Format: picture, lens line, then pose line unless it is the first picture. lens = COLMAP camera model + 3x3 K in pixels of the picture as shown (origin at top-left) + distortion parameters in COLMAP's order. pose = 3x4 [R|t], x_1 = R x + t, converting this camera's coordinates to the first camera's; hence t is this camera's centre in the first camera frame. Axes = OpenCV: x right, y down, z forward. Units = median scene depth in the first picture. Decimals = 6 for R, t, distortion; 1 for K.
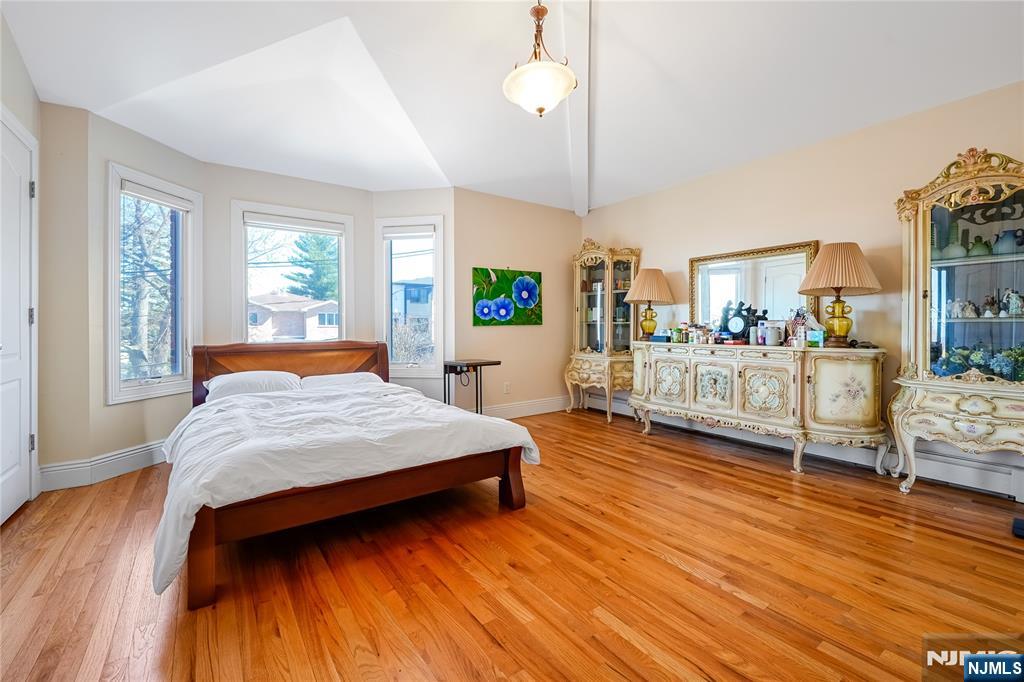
lens RADIAL K [[420.7, 0, 509.9], [0, 420.7, 330.6], [0, 0, 1]] dist [-0.010780, 0.000014]
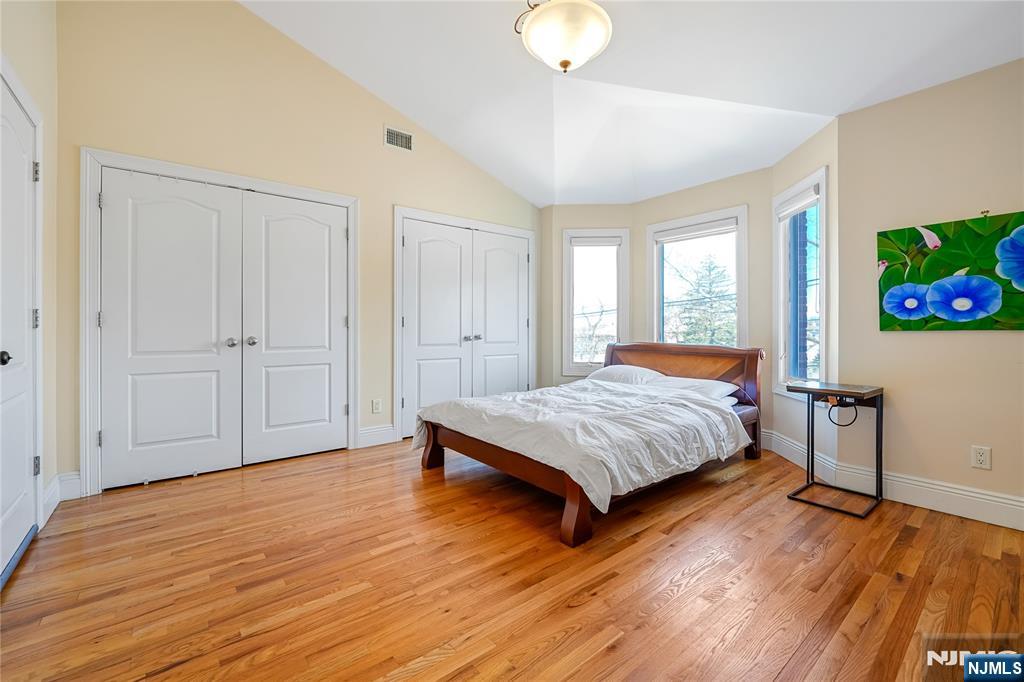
lens RADIAL K [[420.7, 0, 514.9], [0, 420.7, 332.3], [0, 0, 1]] dist [-0.010780, 0.000014]
pose [[0.084542, 0.012108, -0.996346, 0.439649], [-0.015678, 0.999819, 0.010820, -0.006865], [0.996297, 0.014706, 0.084716, 0.420507]]
